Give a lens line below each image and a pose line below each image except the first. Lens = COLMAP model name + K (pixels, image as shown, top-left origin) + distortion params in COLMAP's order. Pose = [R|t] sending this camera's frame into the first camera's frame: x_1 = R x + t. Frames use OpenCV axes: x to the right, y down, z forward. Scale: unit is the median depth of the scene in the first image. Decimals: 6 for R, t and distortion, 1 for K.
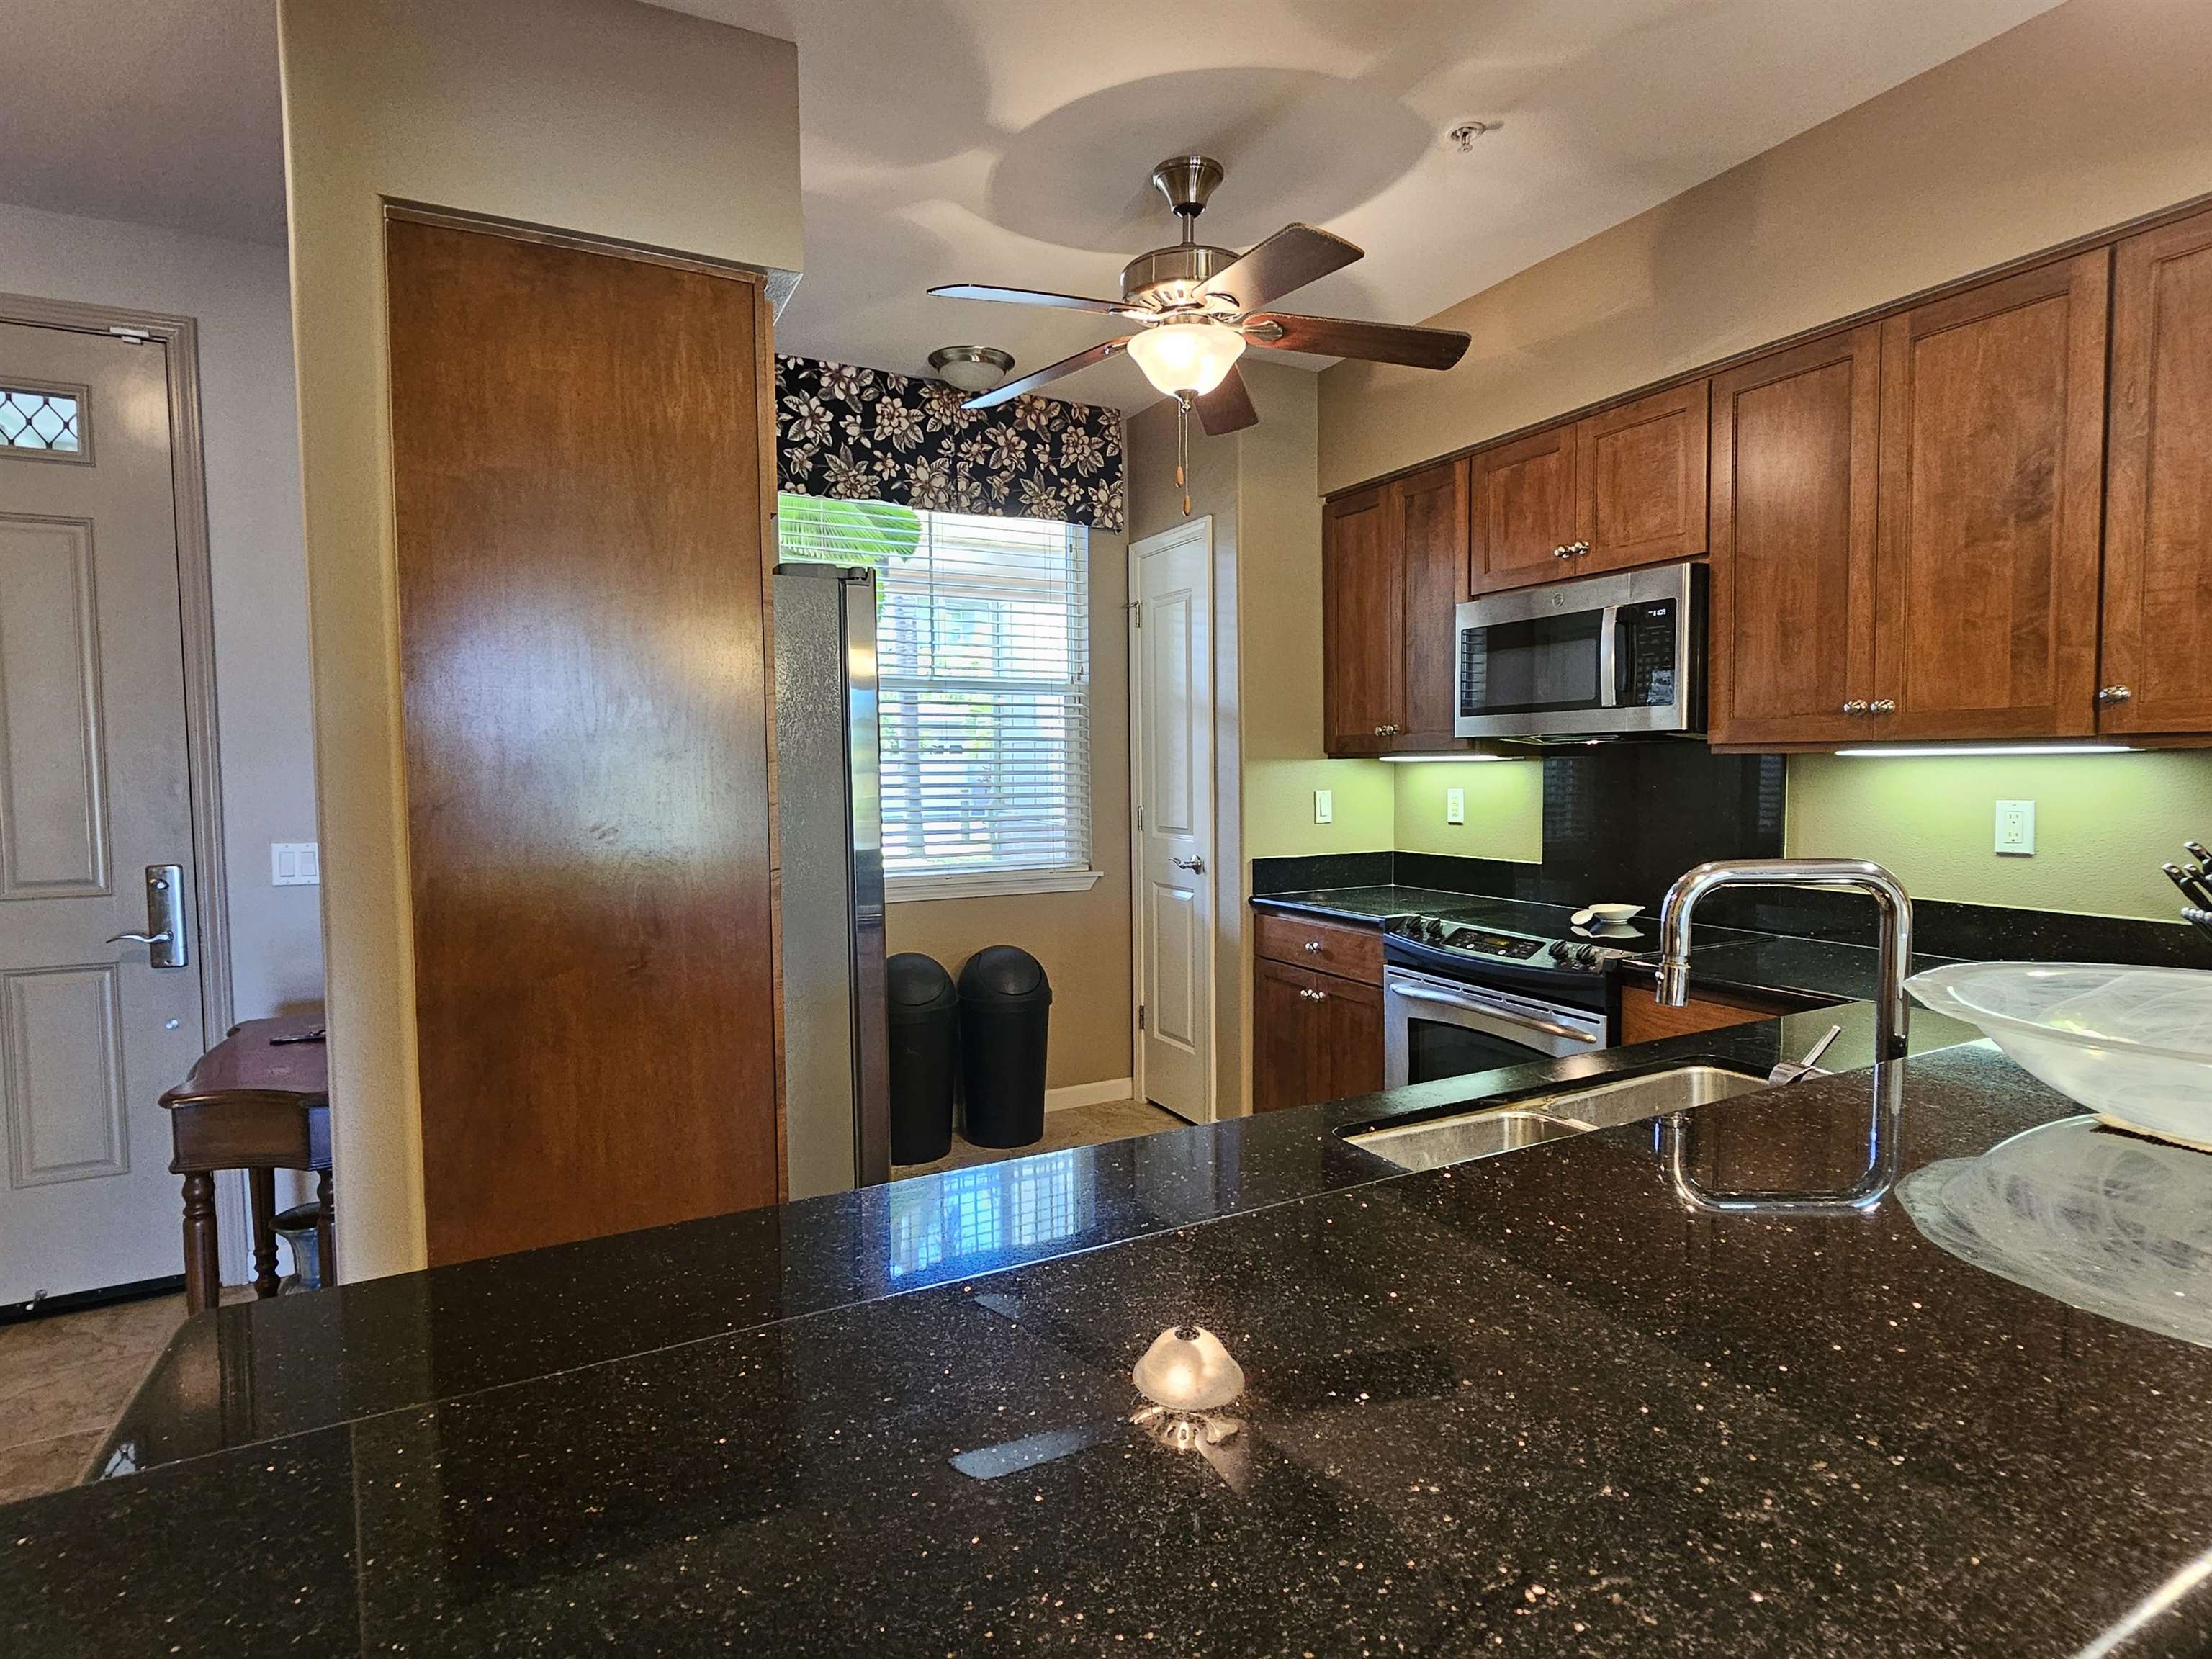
lens RADIAL K [[1123.8, 0, 1113.3], [0, 1123.8, 824.5], [0, 0, 1]] dist [-0.002878, -0.000540]
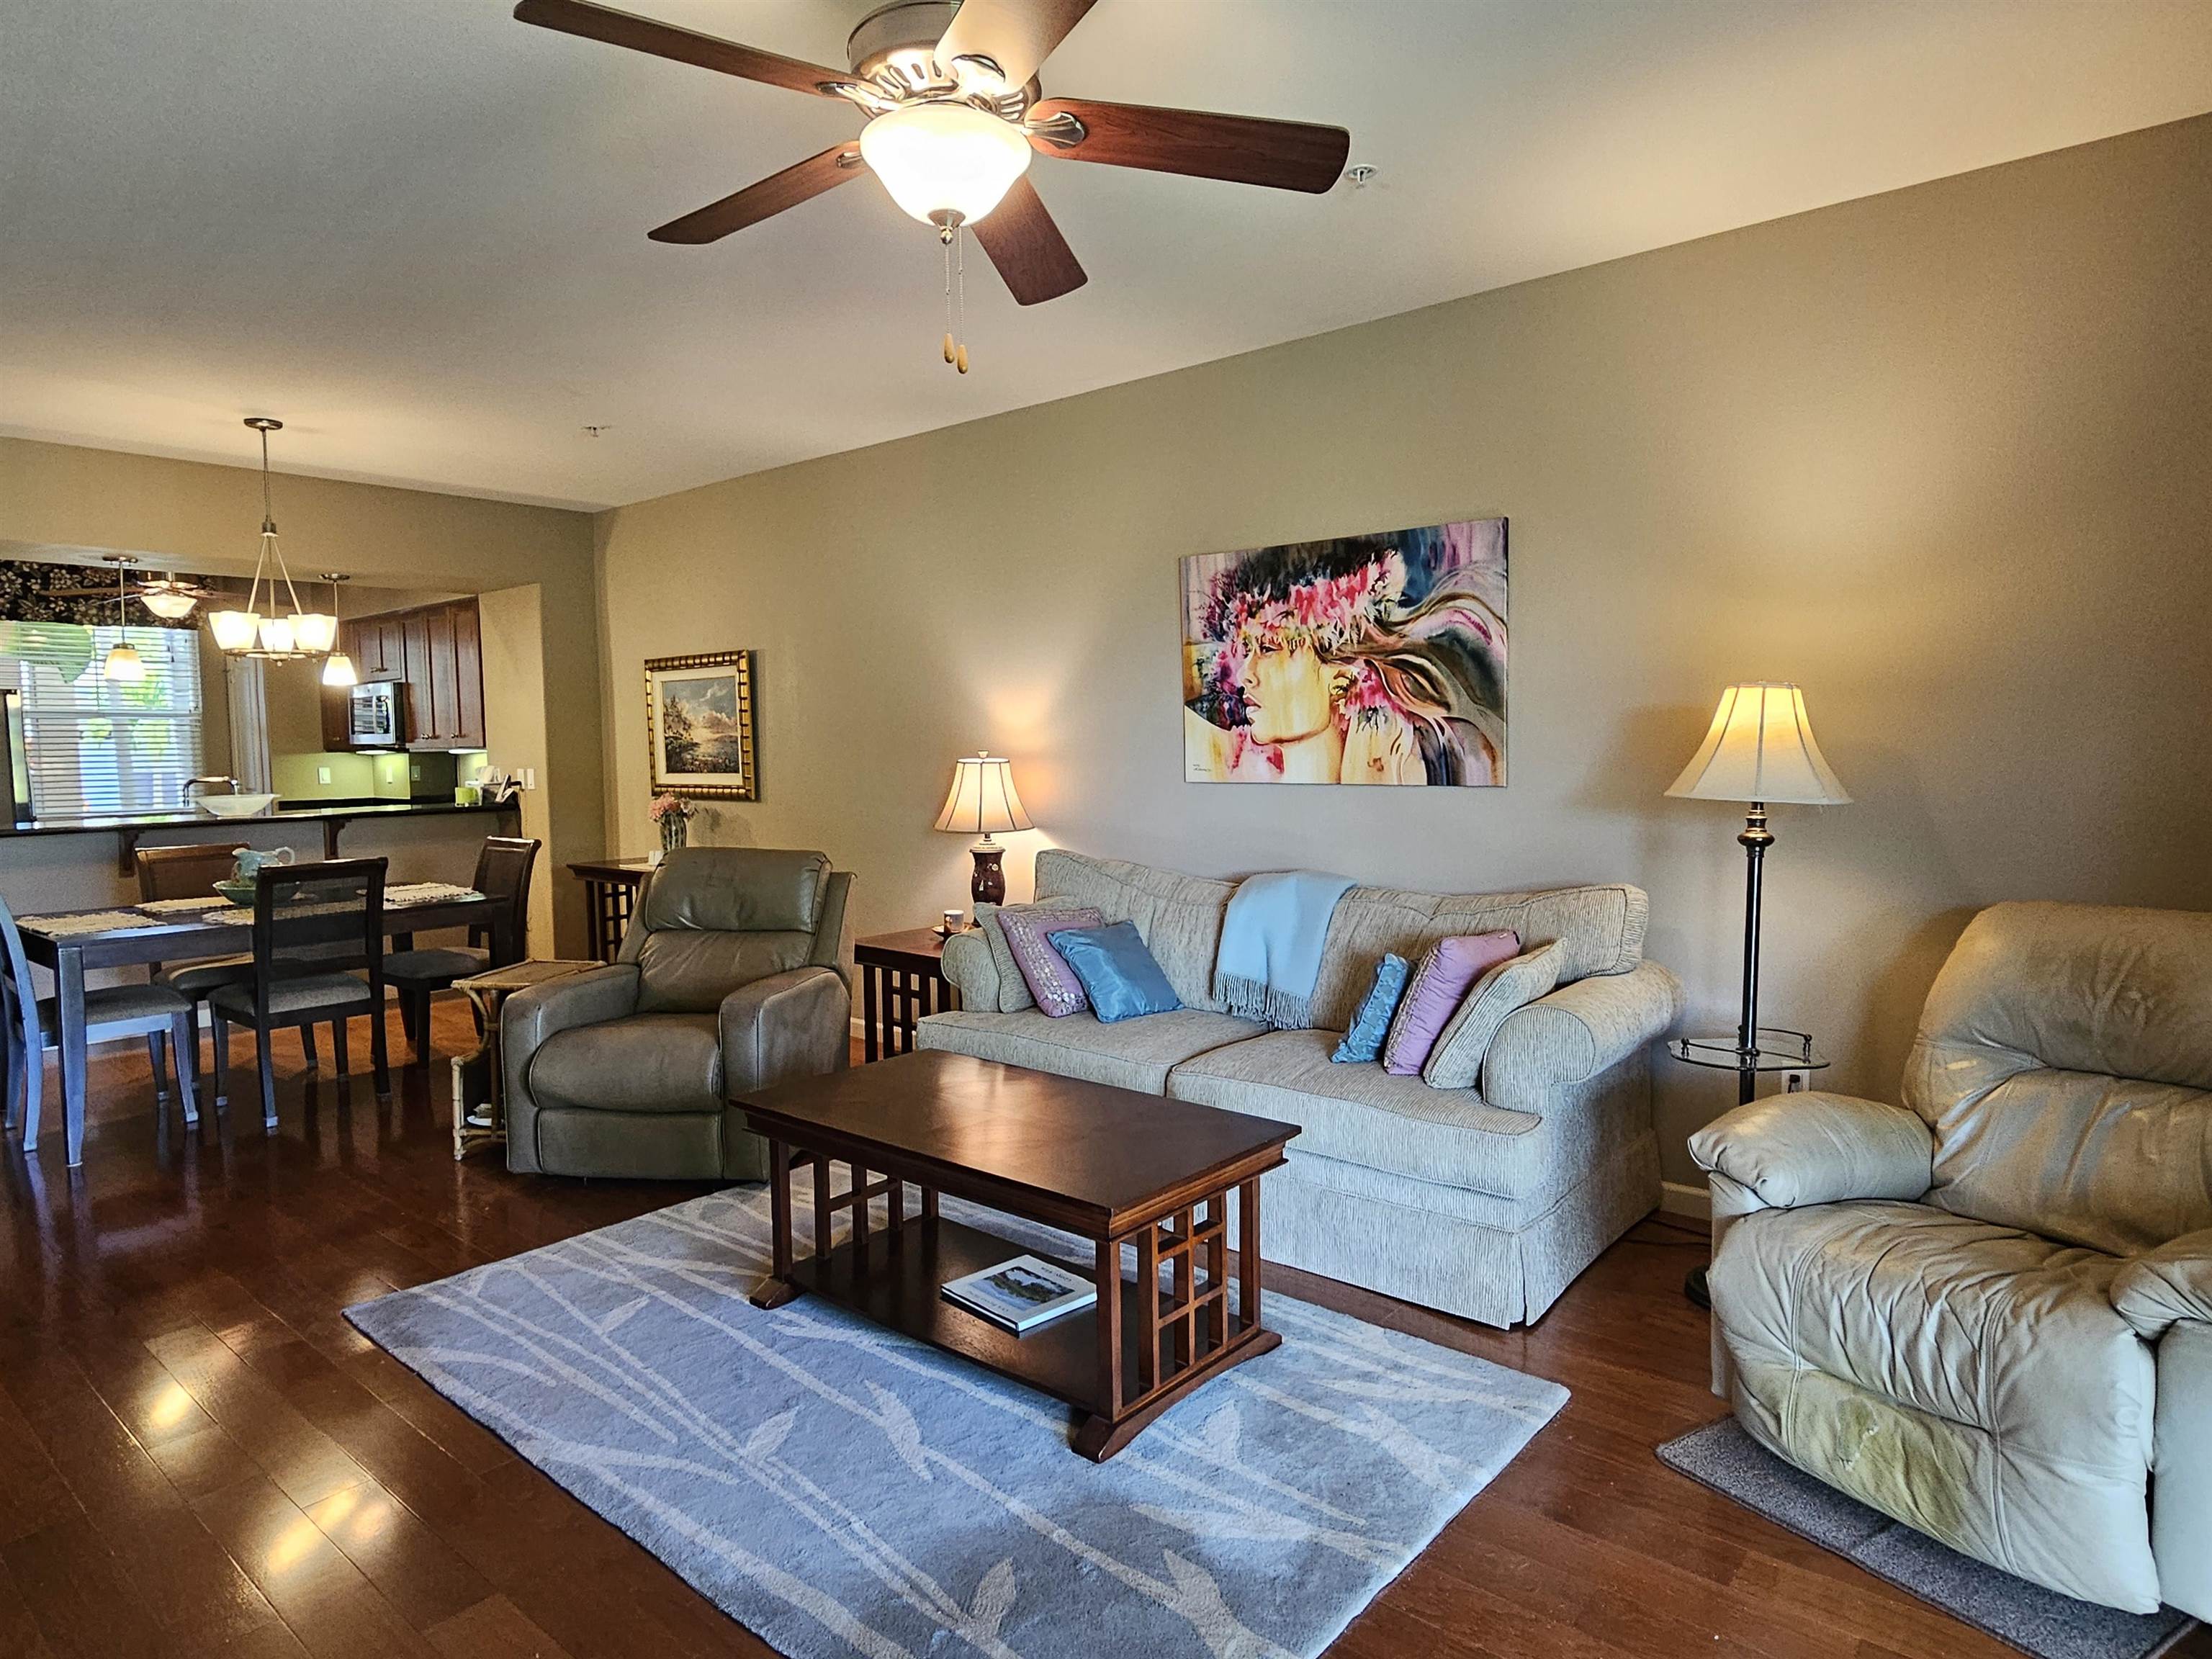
lens RADIAL K [[1280.2, 0, 1095.5], [0, 1280.2, 832.8], [0, 0, 1]] dist [-0.004390, -0.001908]
pose [[0.928558, -0.030056, 0.369970, 0.660904], [0.024754, 0.999512, 0.019070, 0.082479], [-0.370362, -0.008549, 0.928848, -1.785154]]
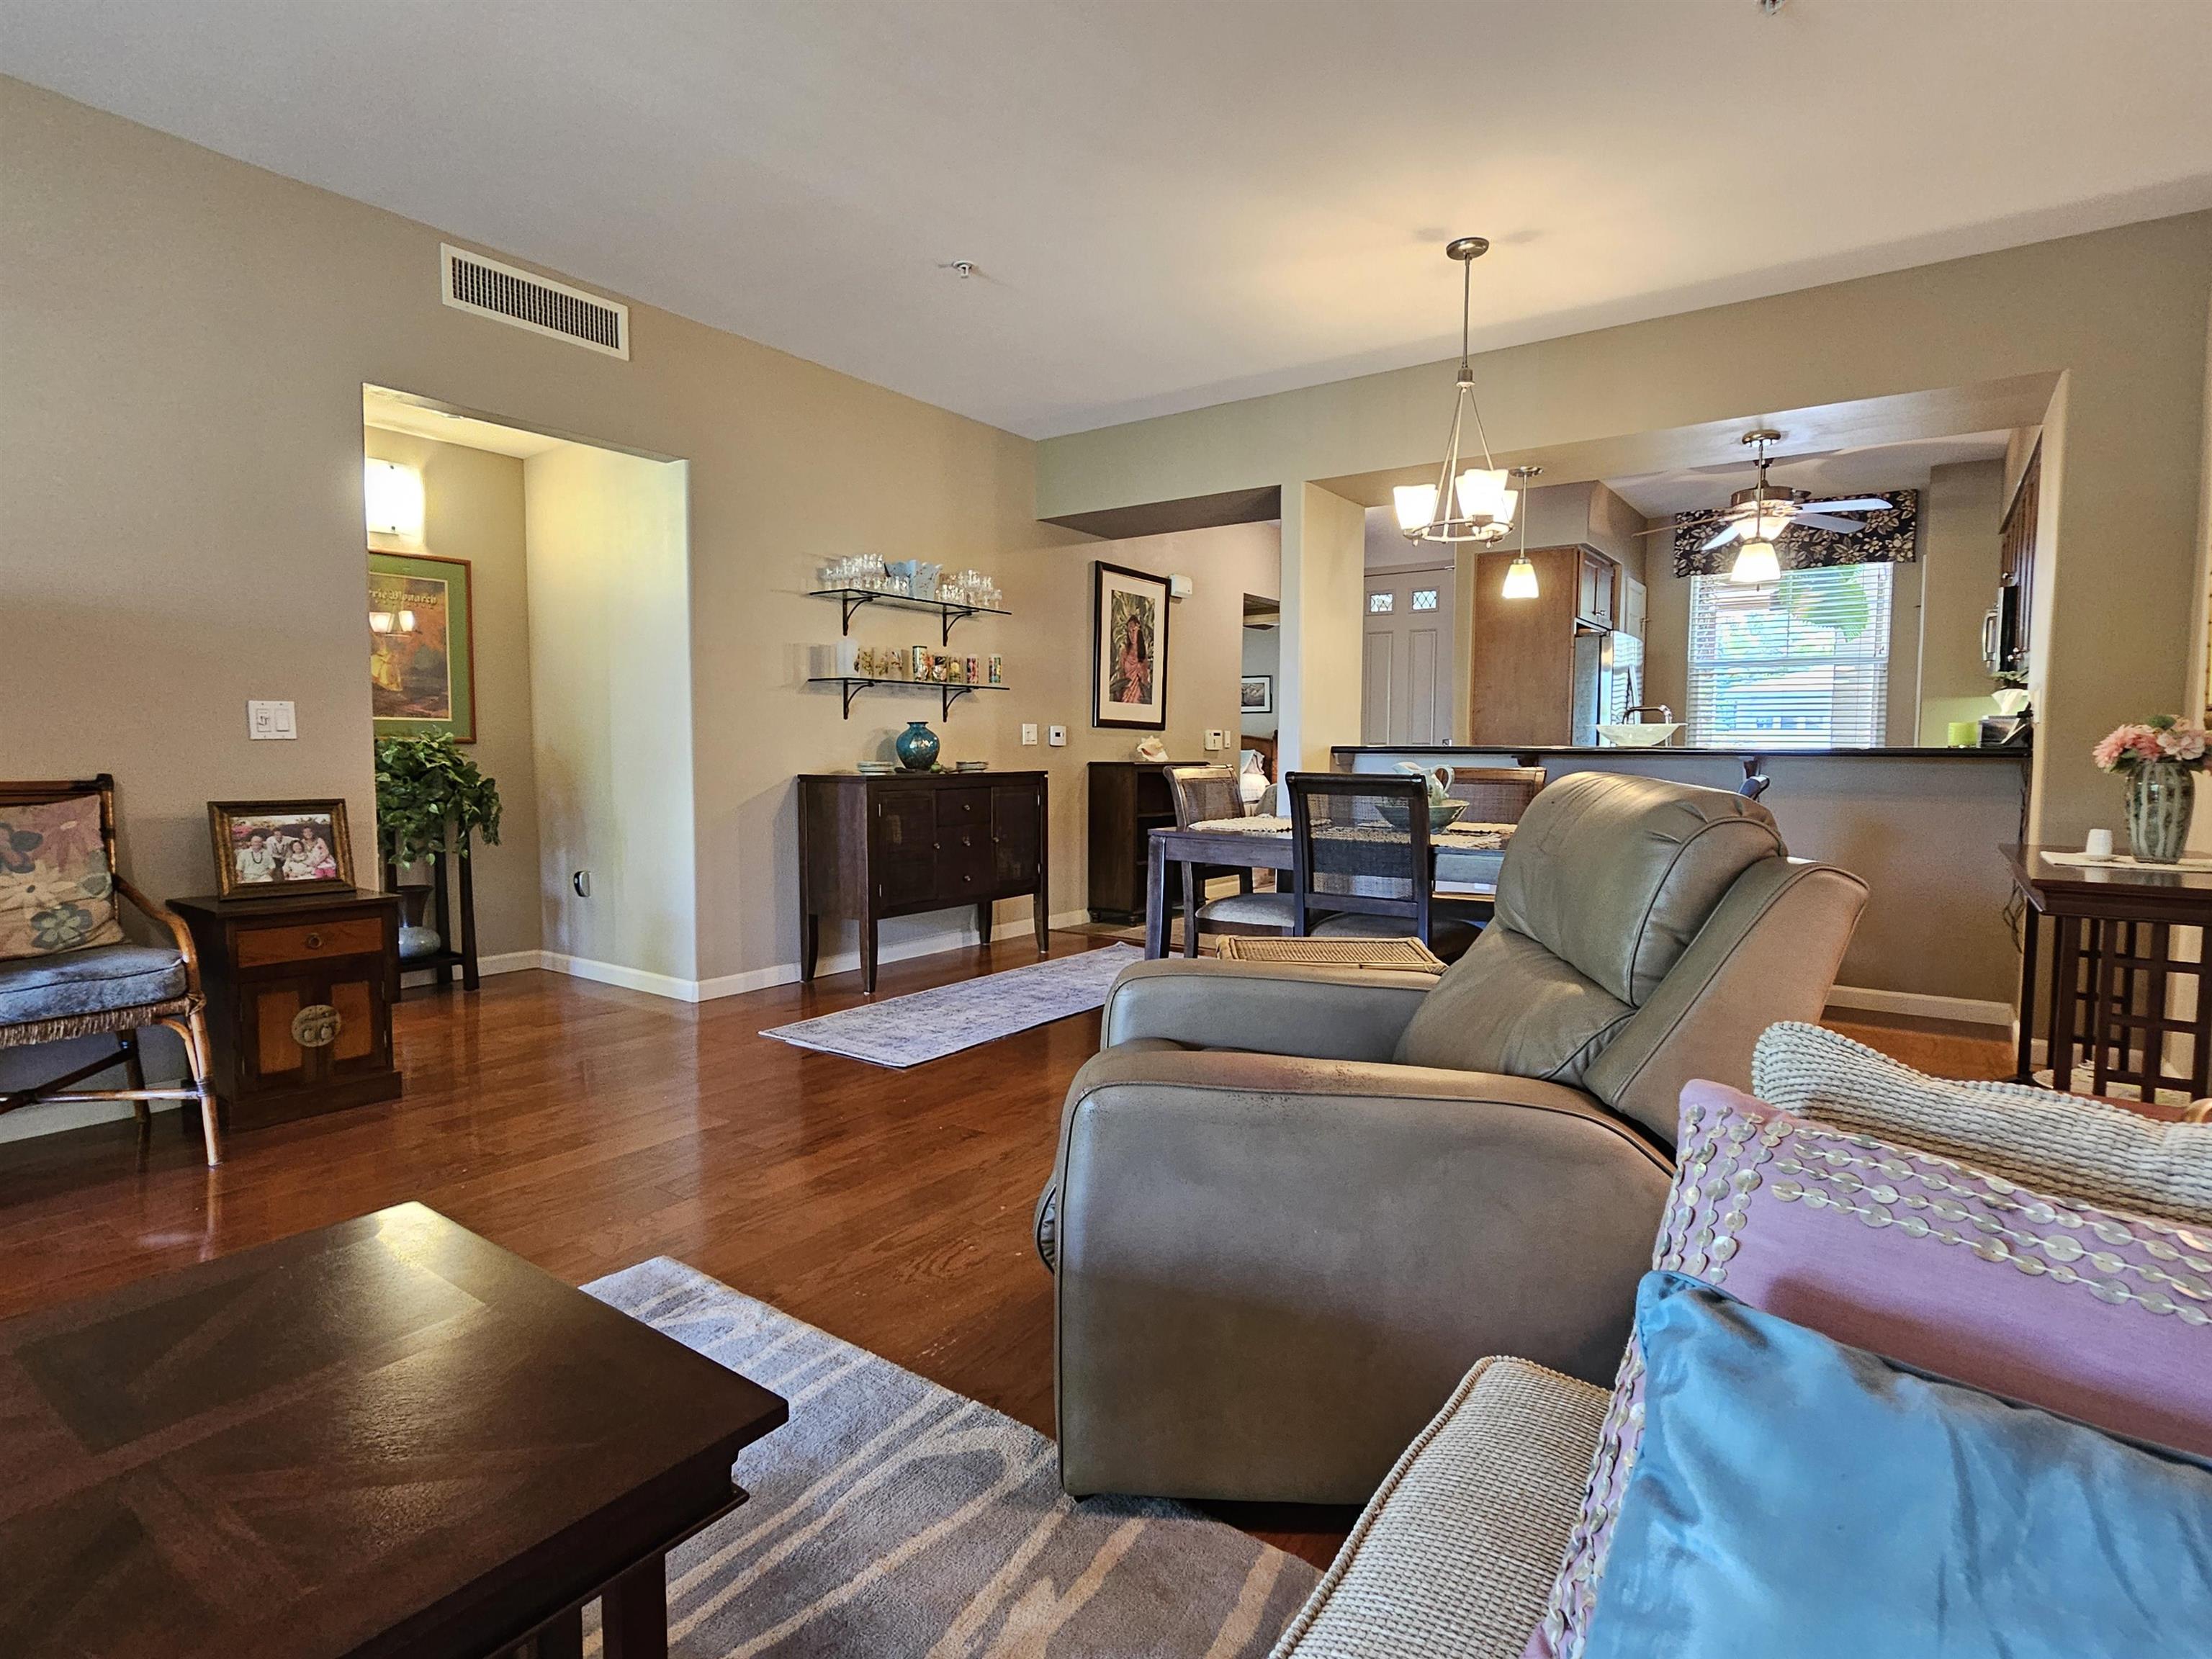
lens RADIAL K [[1123.8, 0, 1113.3], [0, 1123.8, 824.5], [0, 0, 1]] dist [-0.002878, -0.000540]
pose [[0.449465, 0.073888, -0.890237, 1.126871], [-0.058103, 0.996881, 0.053404, 0.119997], [0.891407, 0.027722, 0.452356, -0.904149]]
